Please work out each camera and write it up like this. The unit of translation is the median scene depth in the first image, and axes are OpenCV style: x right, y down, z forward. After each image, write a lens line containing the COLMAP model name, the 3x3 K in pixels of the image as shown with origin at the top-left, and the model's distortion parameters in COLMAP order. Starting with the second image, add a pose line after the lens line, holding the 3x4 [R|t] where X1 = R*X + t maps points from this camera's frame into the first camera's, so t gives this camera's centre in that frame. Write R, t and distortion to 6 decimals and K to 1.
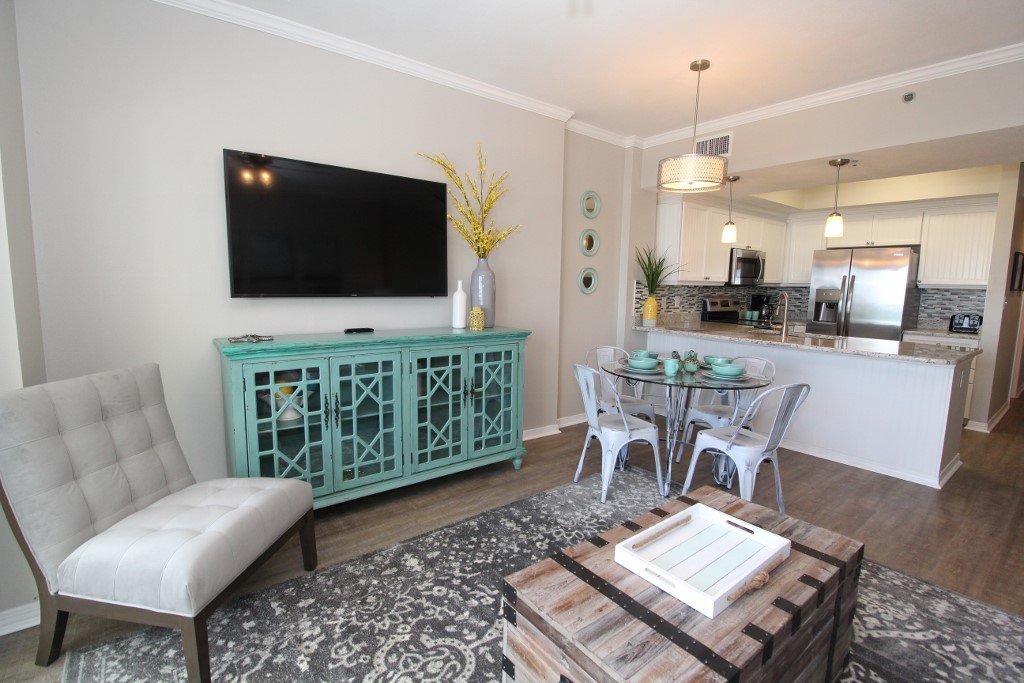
lens RADIAL K [[473.4, 0, 506.9], [0, 473.4, 341.6], [0, 0, 1]] dist [-0.013006, -0.006866]
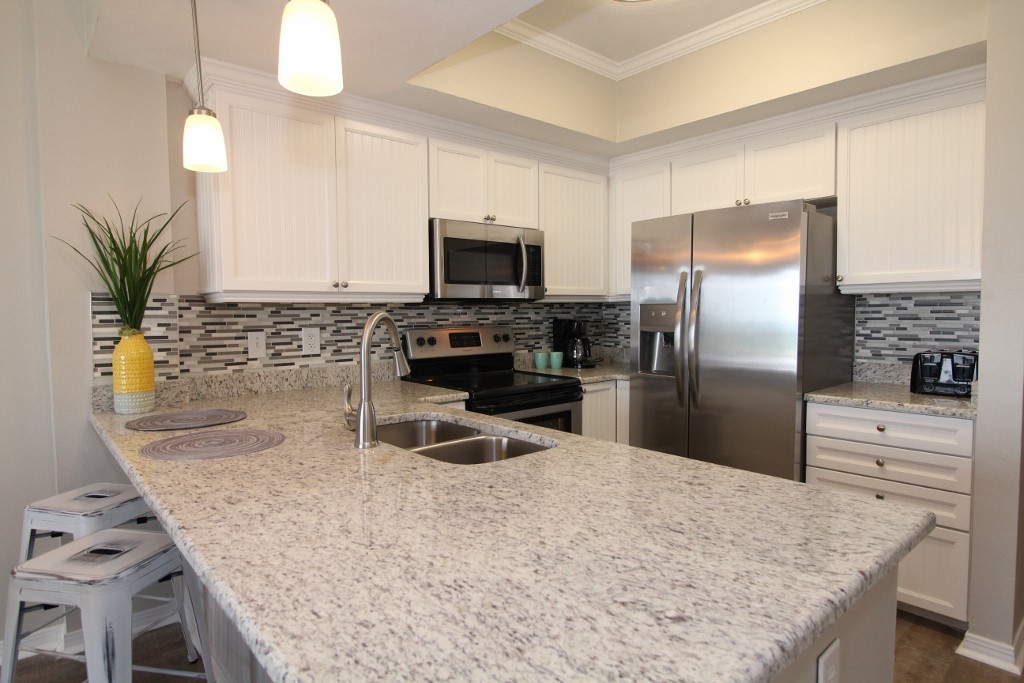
lens RADIAL K [[567.4, 0, 510.4], [0, 567.4, 343.1], [0, 0, 1]] dist [-0.006572, -0.001427]
pose [[0.997882, -0.030377, 0.057515, 0.771294], [0.034215, 0.997169, -0.066960, -0.061079], [-0.055318, 0.068786, 0.996097, 0.696436]]
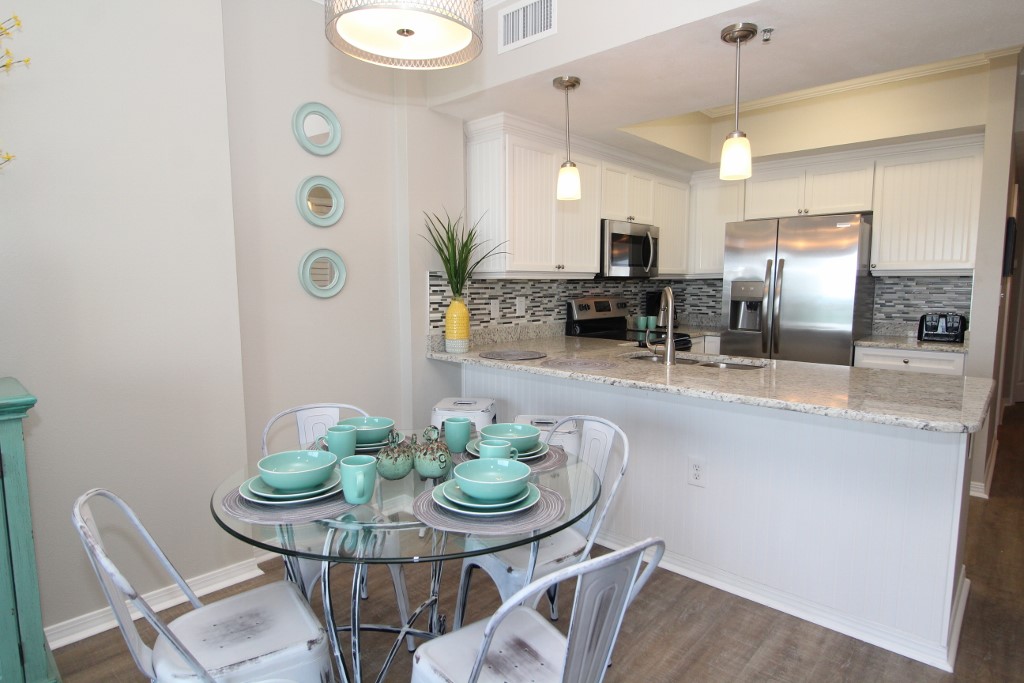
lens RADIAL K [[567.4, 0, 507.5], [0, 567.4, 342.9], [0, 0, 1]] dist [-0.006572, -0.001427]
pose [[0.985281, -0.036919, 0.166907, 0.328226], [0.039783, 0.999112, -0.013847, -0.041029], [-0.166248, 0.020283, 0.985875, 0.416710]]
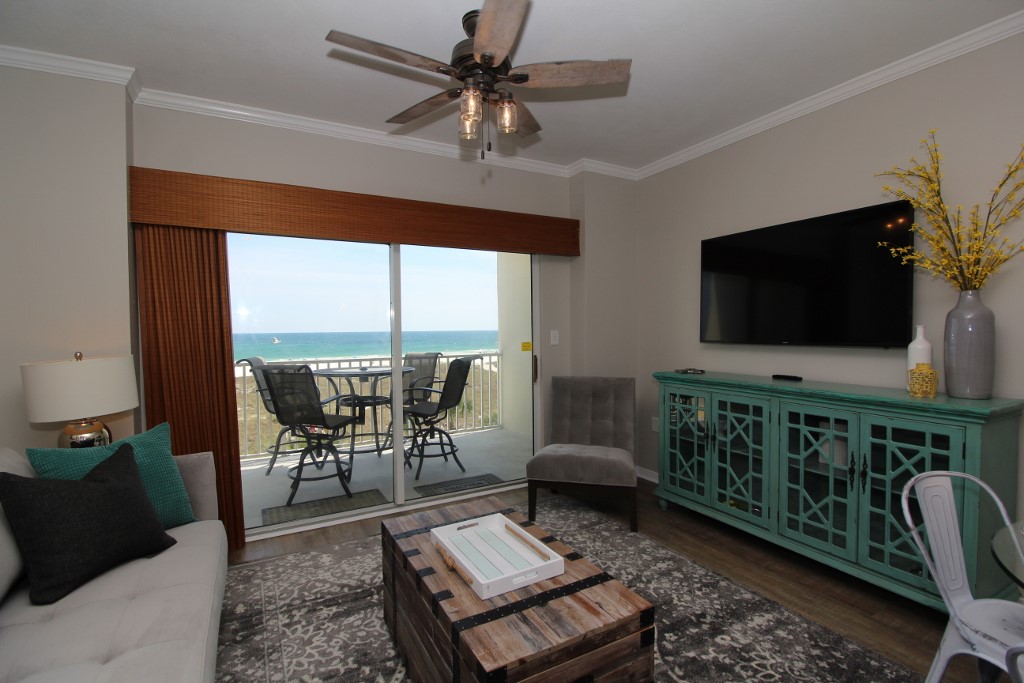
lens RADIAL K [[473.4, 0, 508.0], [0, 473.4, 355.6], [0, 0, 1]] dist [-0.013006, -0.006866]
pose [[-0.165418, 0.038074, -0.985488, 0.630691], [-0.117475, 0.991379, 0.058020, -0.047738], [0.979202, 0.125368, -0.159519, 0.466011]]
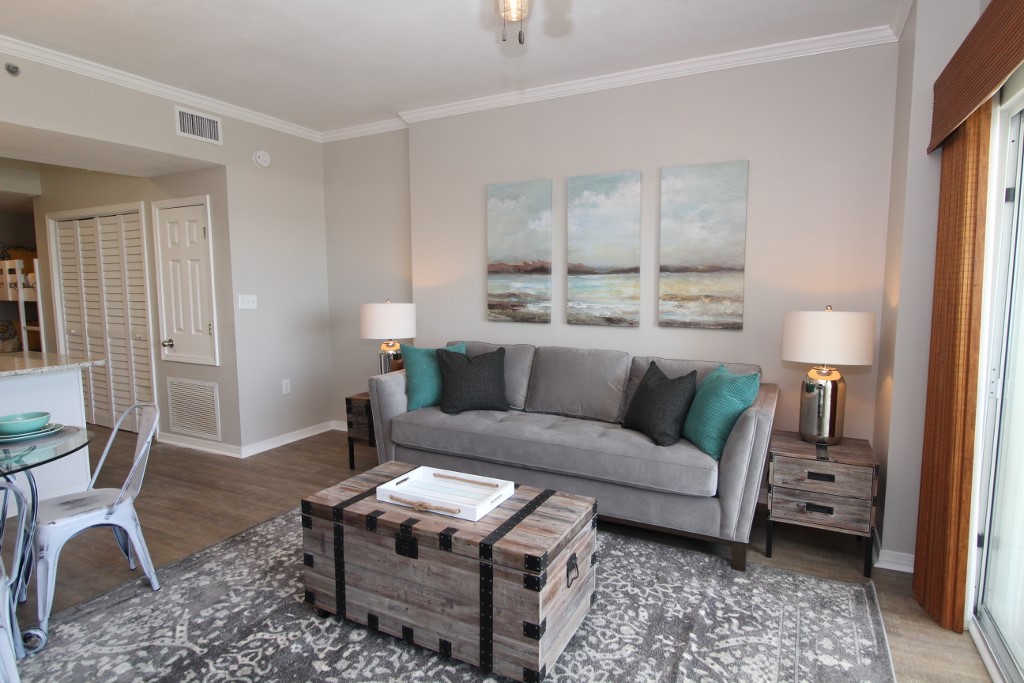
lens RADIAL K [[567.4, 0, 520.3], [0, 567.4, 341.6], [0, 0, 1]] dist [-0.006572, -0.001427]
pose [[-0.413978, -0.115196, 0.902969, -0.431488], [0.116656, 0.977067, 0.178131, -0.094222], [-0.902781, 0.179079, -0.391046, 0.543642]]
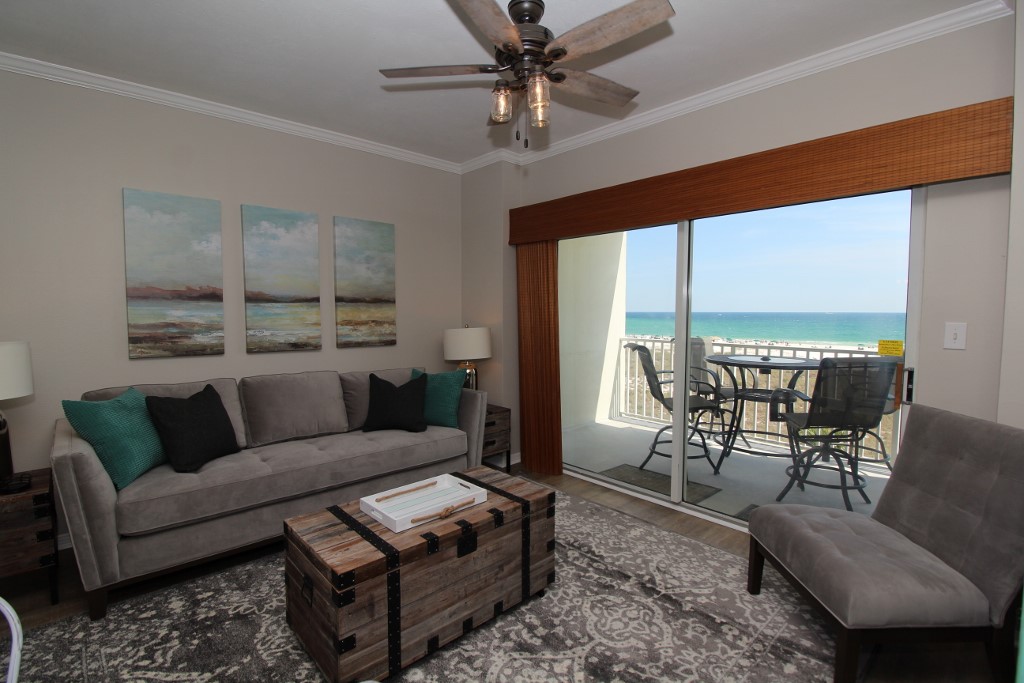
lens RADIAL K [[473.4, 0, 507.4], [0, 473.4, 346.4], [0, 0, 1]] dist [-0.013006, -0.006866]
pose [[-0.996547, -0.015103, -0.081647, 0.117070], [-0.031540, 0.978470, 0.203965, -0.131180], [0.076808, 0.205836, -0.975567, 0.938823]]
